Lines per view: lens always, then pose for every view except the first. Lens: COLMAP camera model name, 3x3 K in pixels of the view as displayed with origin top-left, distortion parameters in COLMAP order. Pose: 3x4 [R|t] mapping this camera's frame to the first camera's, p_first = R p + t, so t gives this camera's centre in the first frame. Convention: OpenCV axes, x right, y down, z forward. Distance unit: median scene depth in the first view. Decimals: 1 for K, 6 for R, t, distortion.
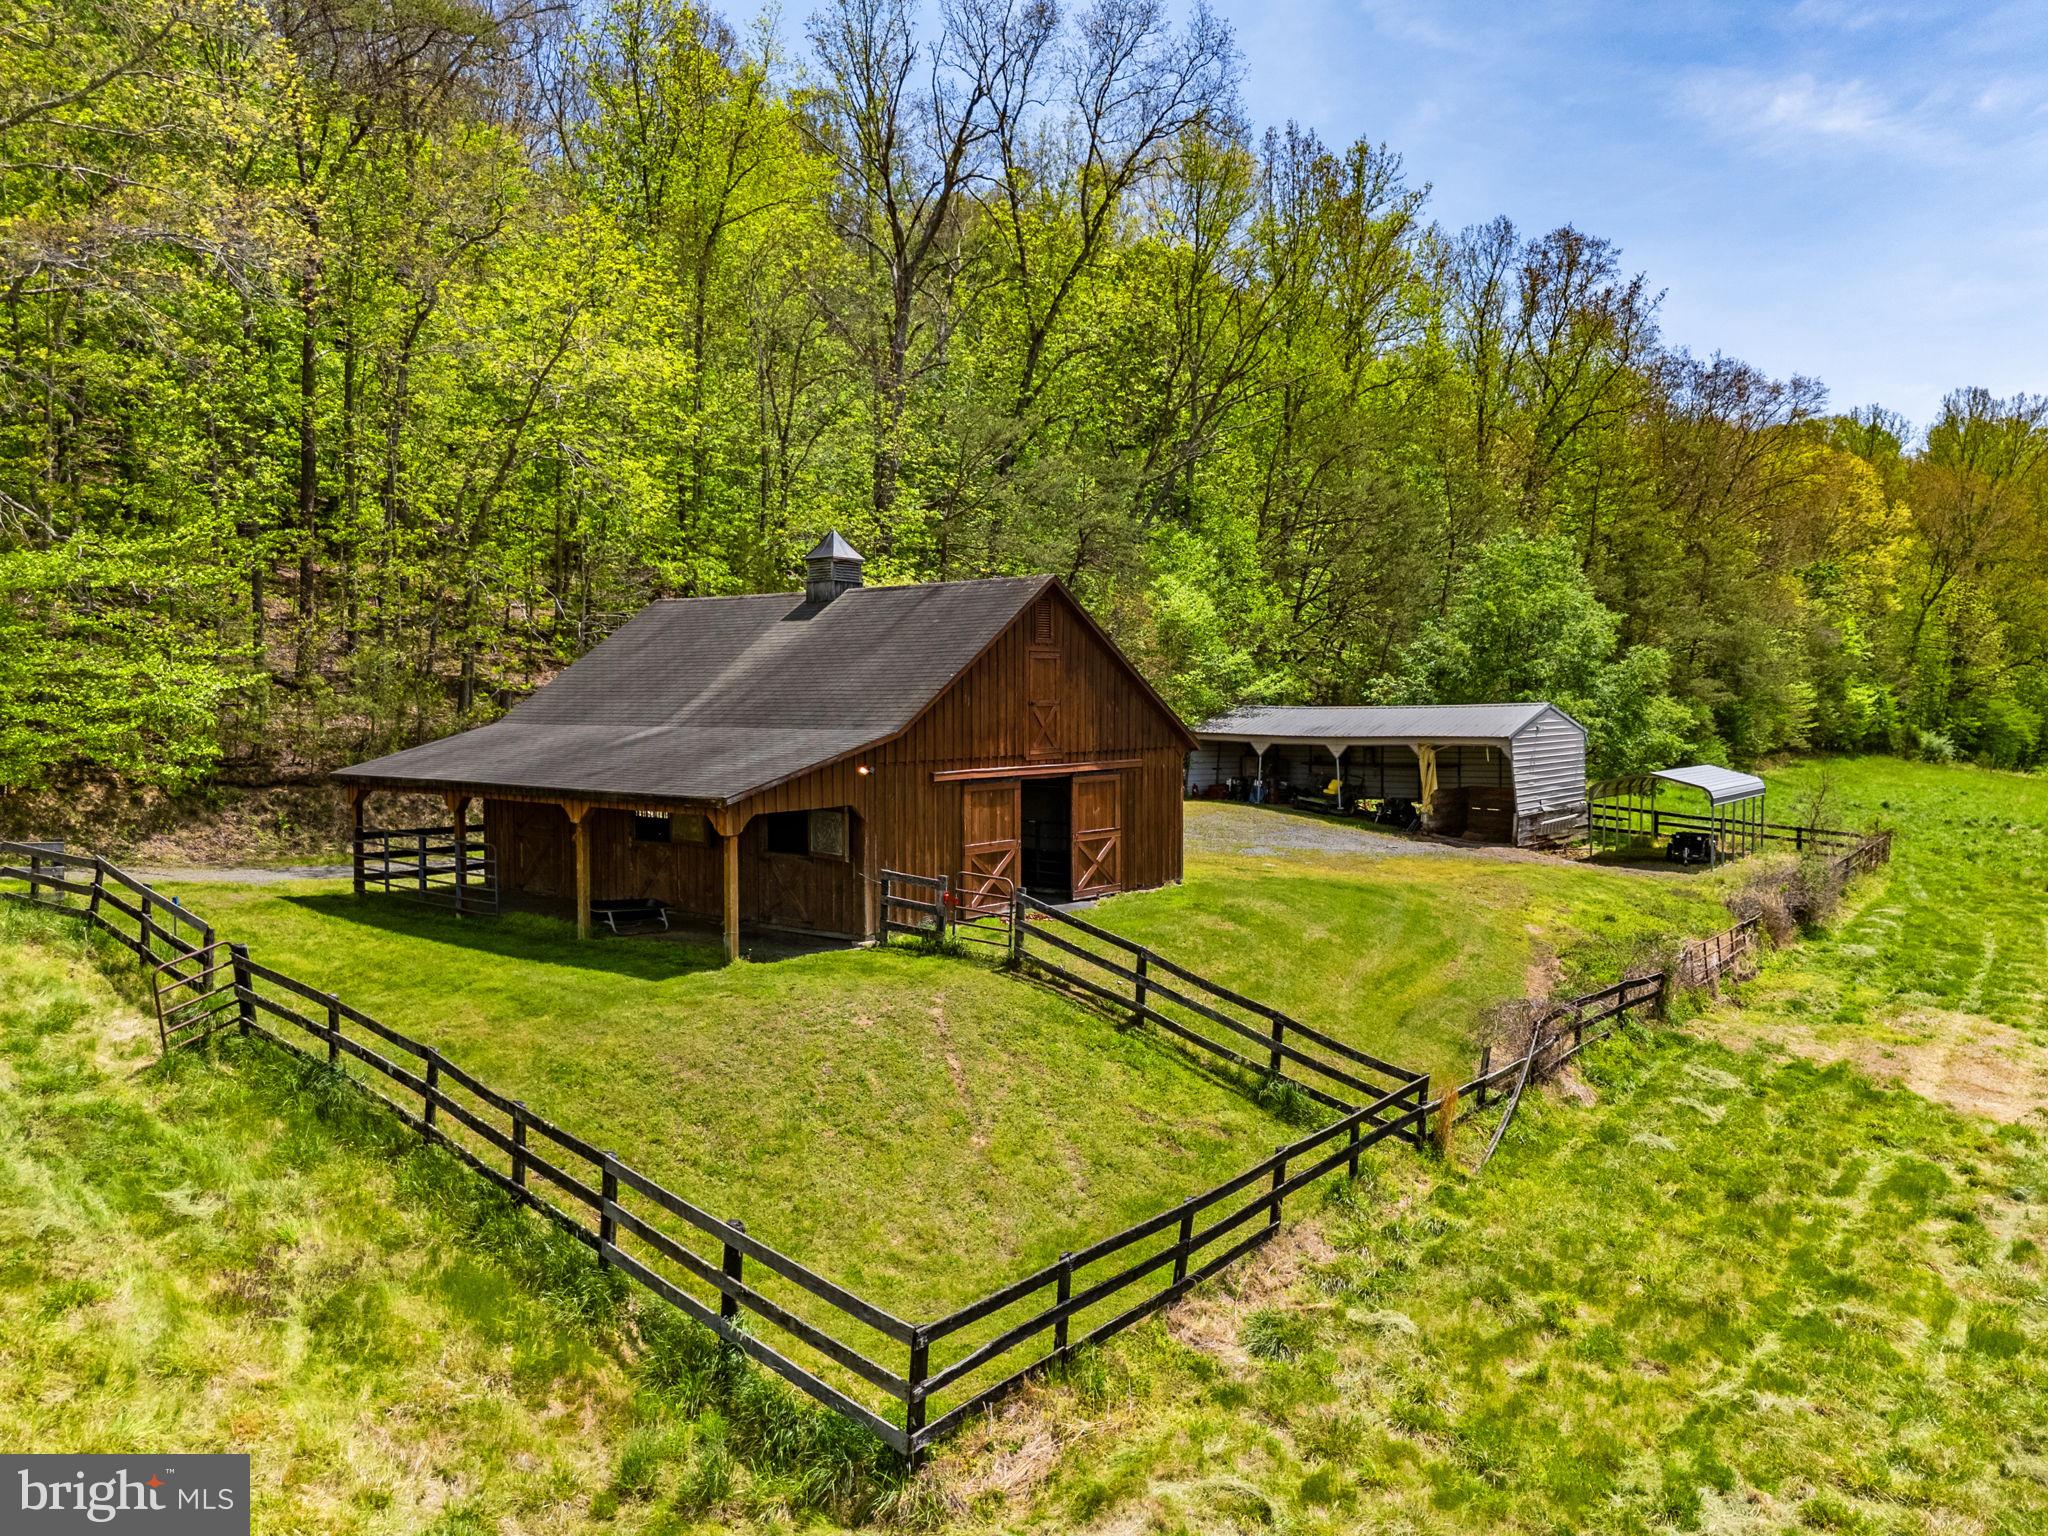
lens RADIAL K [[1427.0, 0, 1037.3], [0, 1427.0, 742.6], [0, 0, 1]] dist [0.025883, 0.001595]
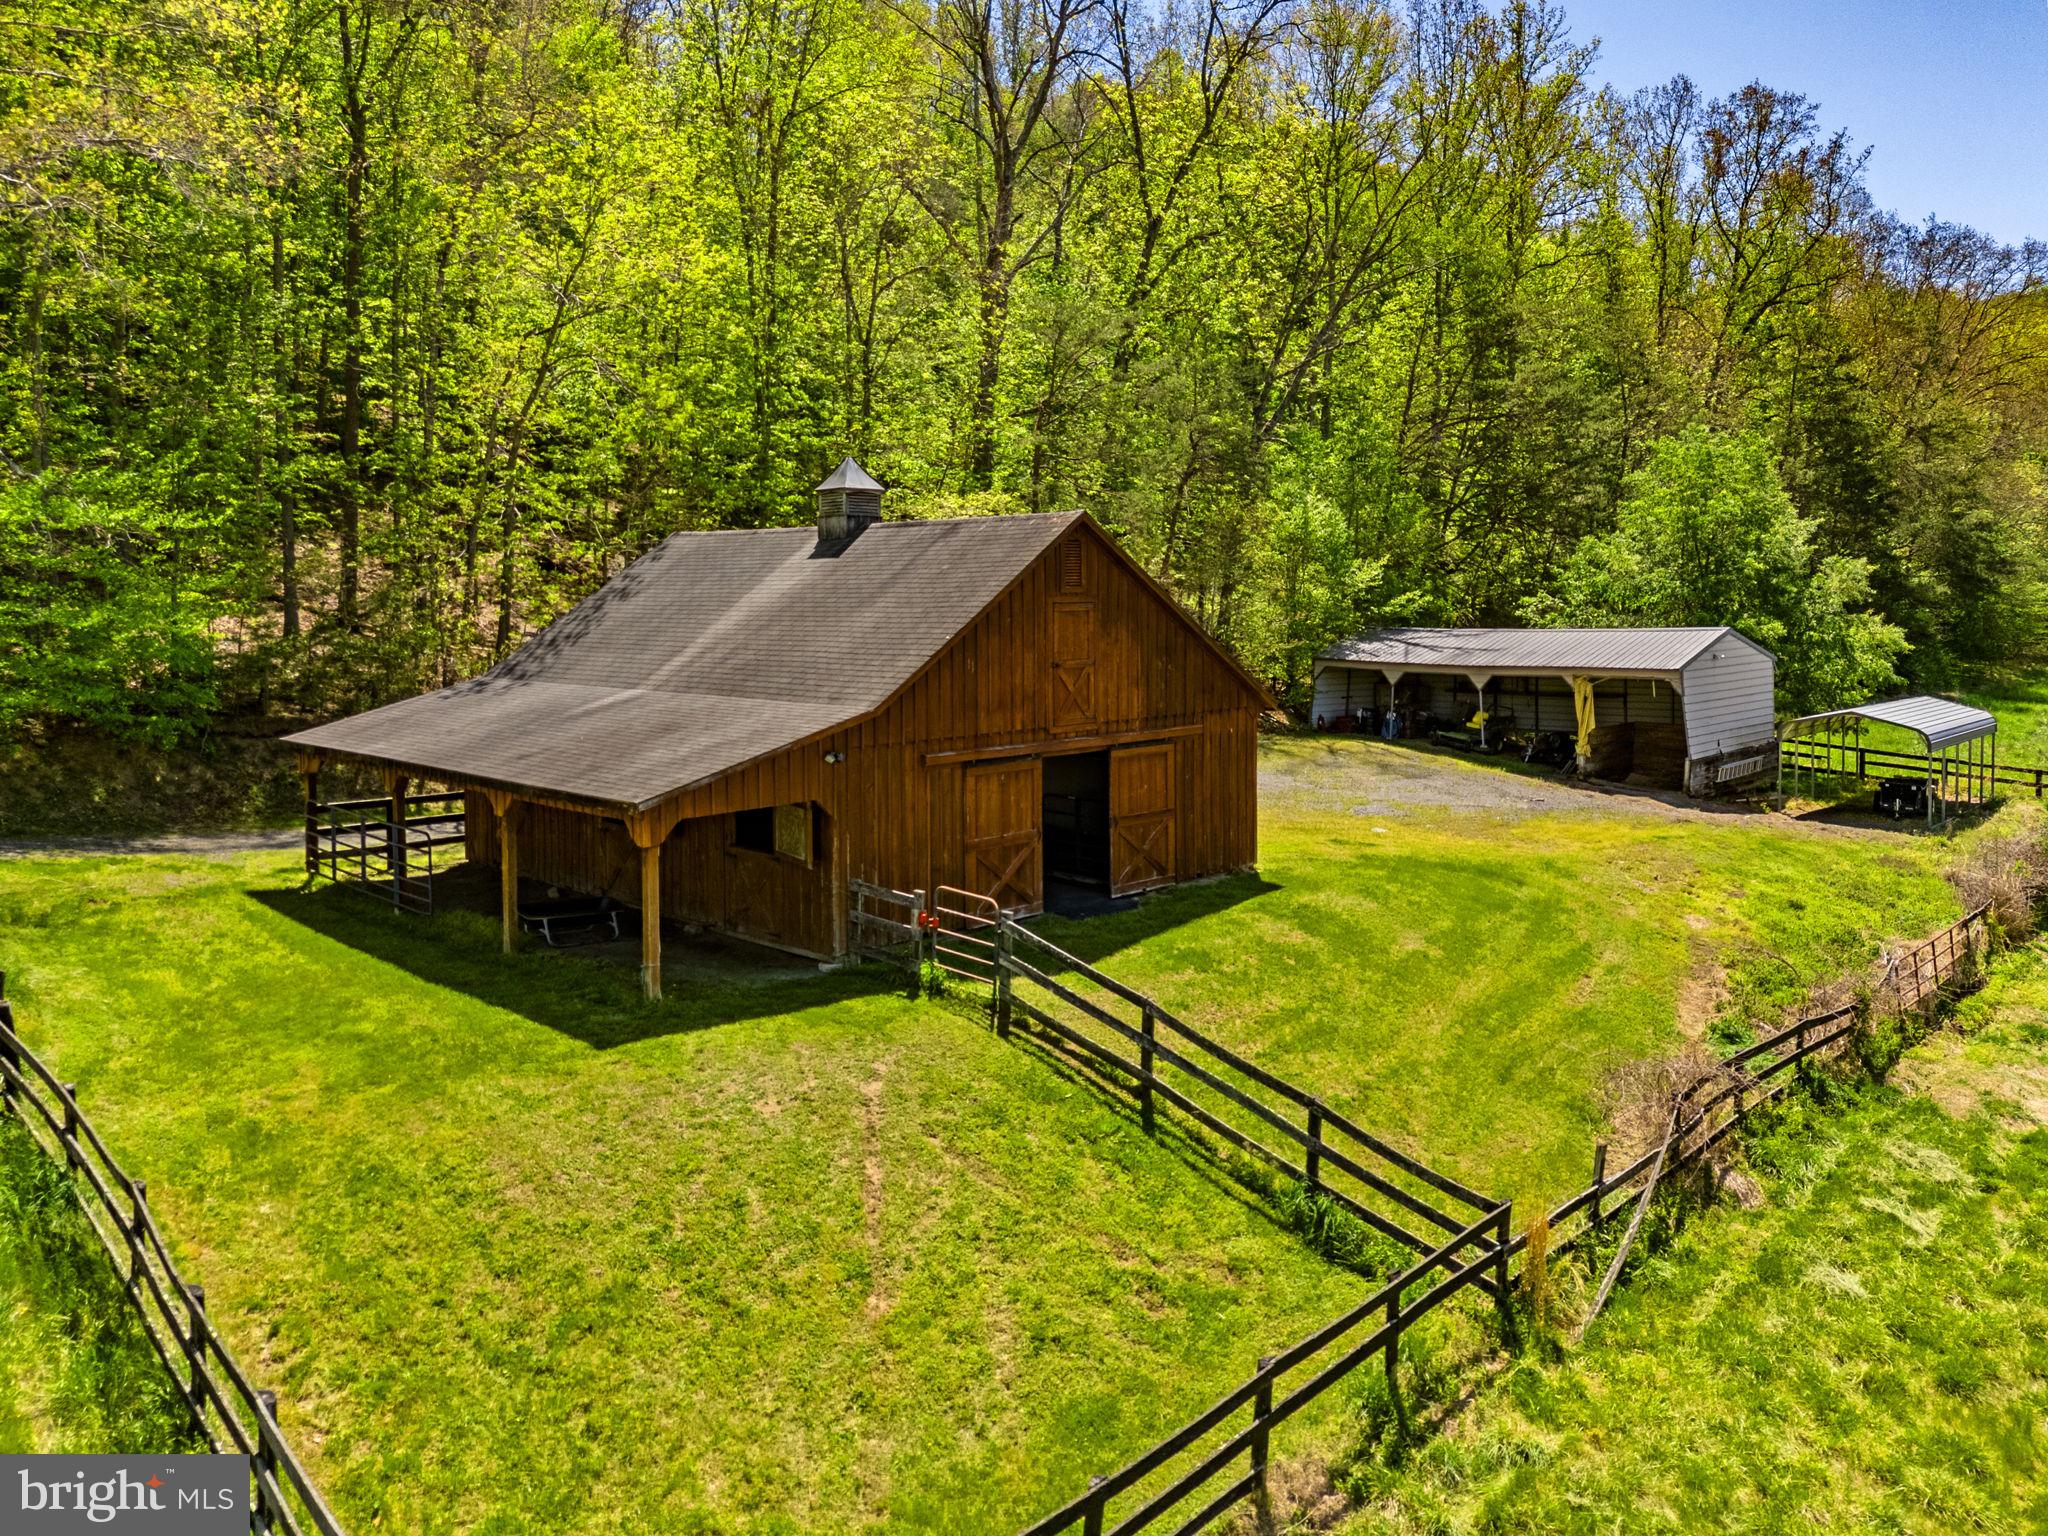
lens RADIAL K [[1446.3, 0, 1071.2], [0, 1446.3, 623.1], [0, 0, 1]] dist [0.026199, -0.000539]
pose [[0.995316, -0.004111, -0.096589, 0.069139], [0.003320, 0.999960, -0.008350, -0.035810], [0.096619, 0.007990, 0.995289, 0.129275]]
